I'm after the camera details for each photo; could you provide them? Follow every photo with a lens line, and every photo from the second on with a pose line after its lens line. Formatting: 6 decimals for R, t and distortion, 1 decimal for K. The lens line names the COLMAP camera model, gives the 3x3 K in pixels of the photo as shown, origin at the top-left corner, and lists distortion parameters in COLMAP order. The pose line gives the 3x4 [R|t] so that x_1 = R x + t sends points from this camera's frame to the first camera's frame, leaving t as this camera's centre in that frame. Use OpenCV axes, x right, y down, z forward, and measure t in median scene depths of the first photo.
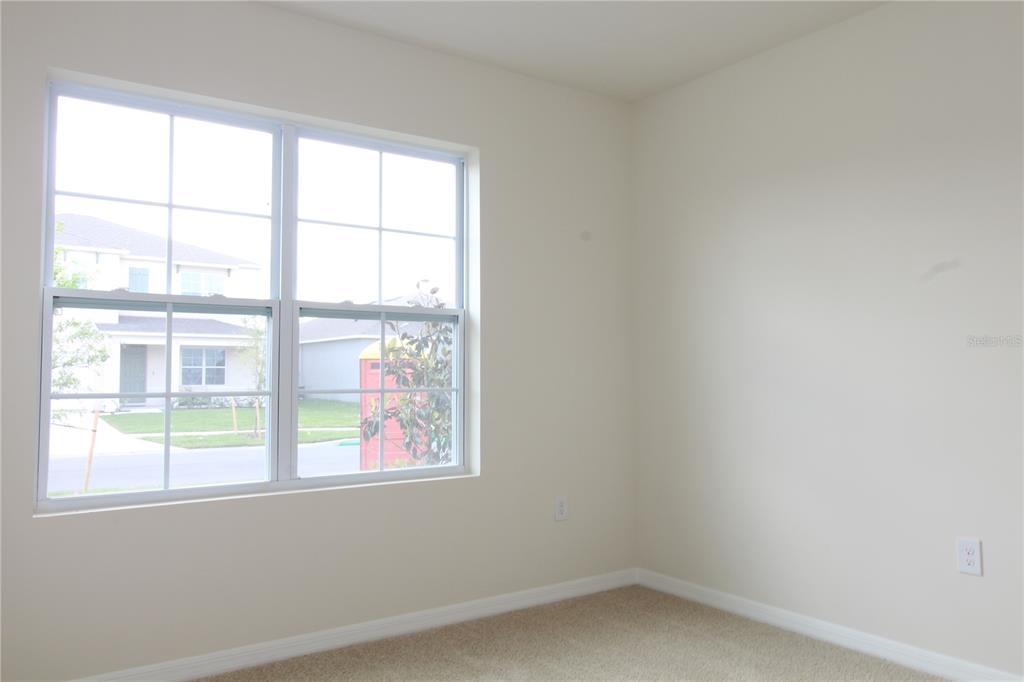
lens RADIAL K [[791.9, 0, 518.6], [0, 791.9, 336.5], [0, 0, 1]] dist [0.003184, -0.001865]
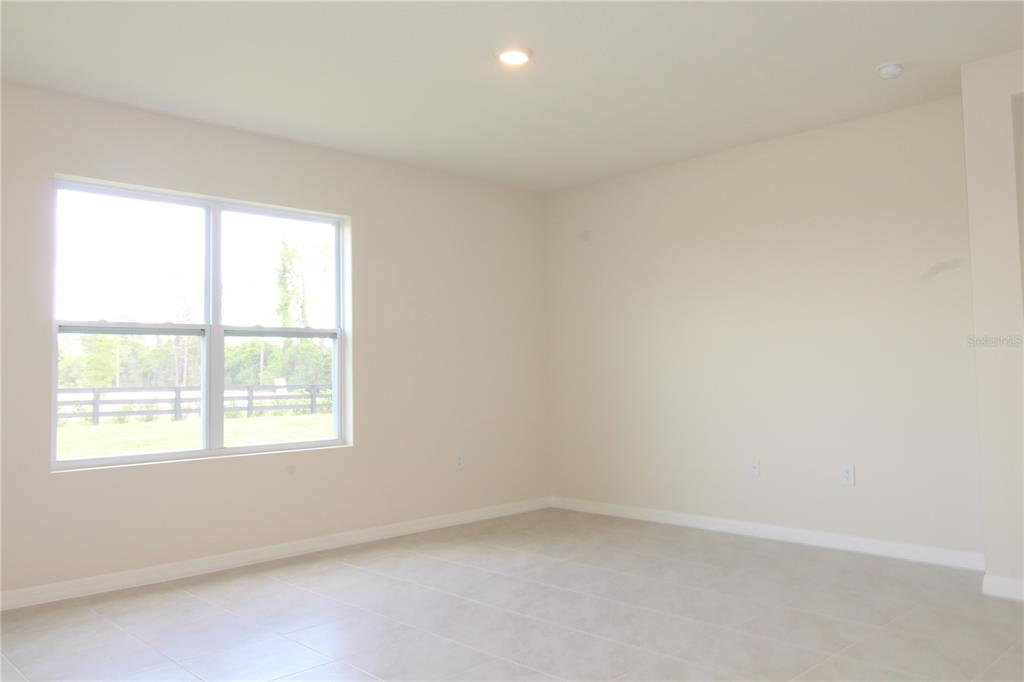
lens RADIAL K [[791.9, 0, 538.0], [0, 791.9, 332.6], [0, 0, 1]] dist [0.003184, -0.001865]
pose [[0.984163, -0.004579, 0.177206, 0.028929], [0.006891, 0.999899, -0.012435, -0.008590], [-0.177131, 0.013459, 0.984095, -0.493568]]
